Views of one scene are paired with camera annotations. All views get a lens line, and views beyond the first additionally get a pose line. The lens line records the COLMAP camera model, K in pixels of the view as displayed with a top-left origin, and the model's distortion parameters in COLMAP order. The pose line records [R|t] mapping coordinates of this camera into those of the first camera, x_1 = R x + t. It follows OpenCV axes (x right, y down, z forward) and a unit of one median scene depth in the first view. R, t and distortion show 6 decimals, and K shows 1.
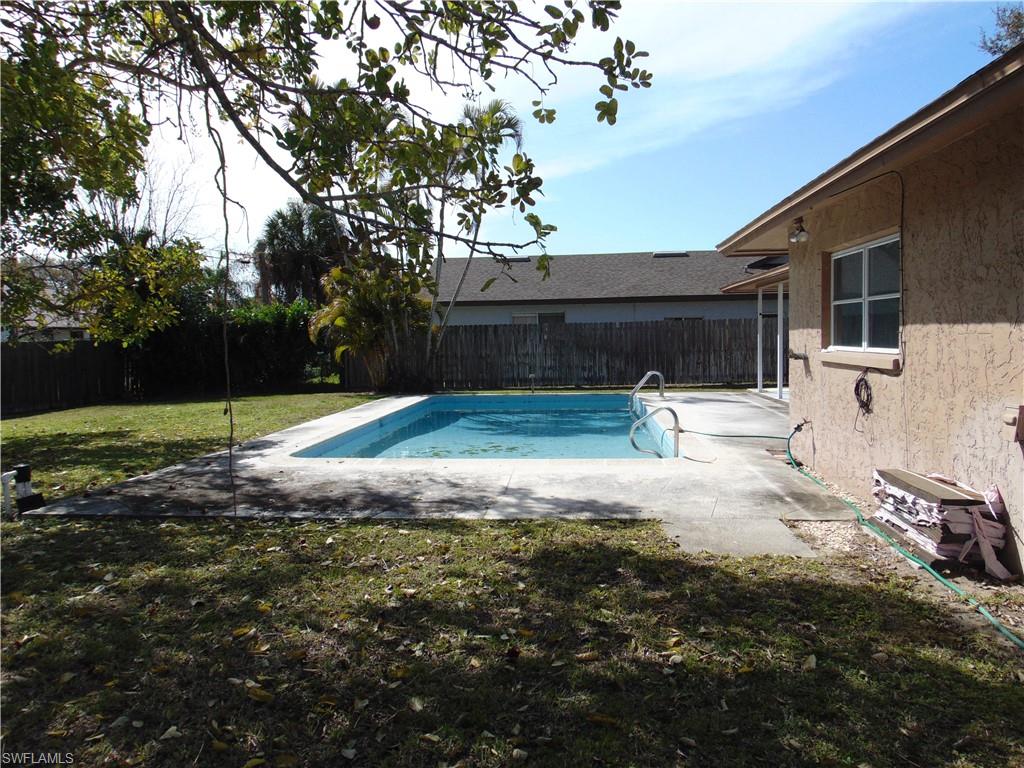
lens RADIAL K [[784.0, 0, 512.0], [0, 784.0, 384.0], [0, 0, 1]] dist [-0.002266, 0.064410]
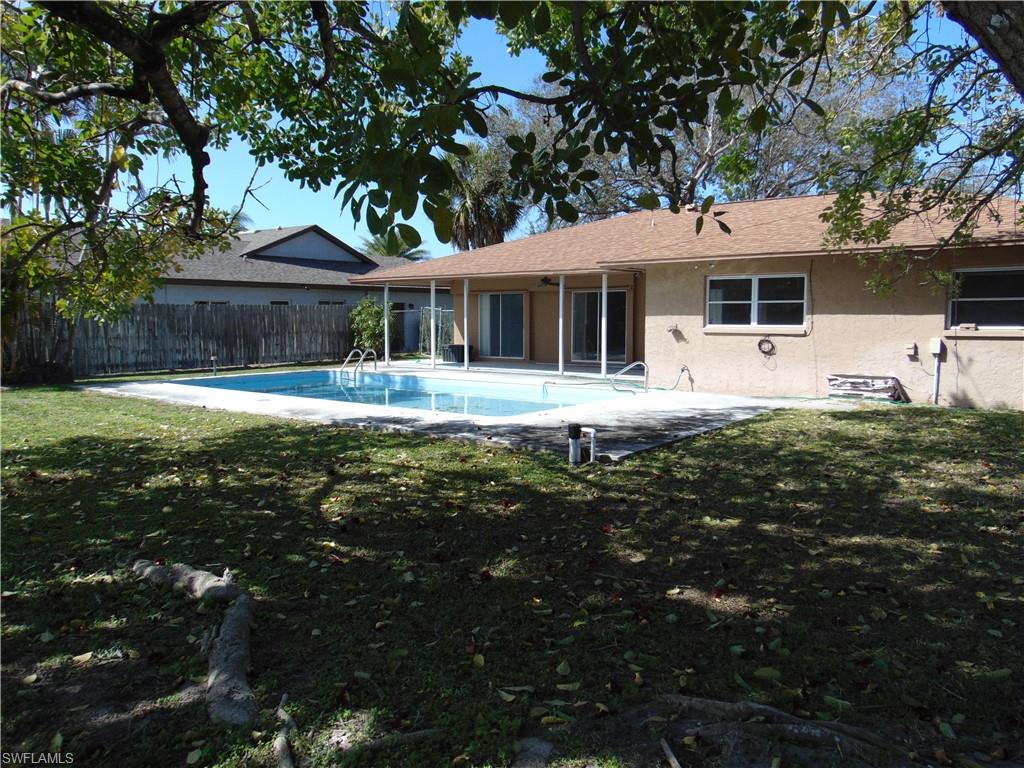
lens RADIAL K [[784.0, 0, 512.0], [0, 784.0, 384.0], [0, 0, 1]] dist [-0.002266, 0.064410]
pose [[0.516710, -0.053076, 0.854514, -0.856050], [0.041610, 0.998454, 0.036856, 0.002690], [-0.855149, 0.016513, 0.518120, 0.240003]]
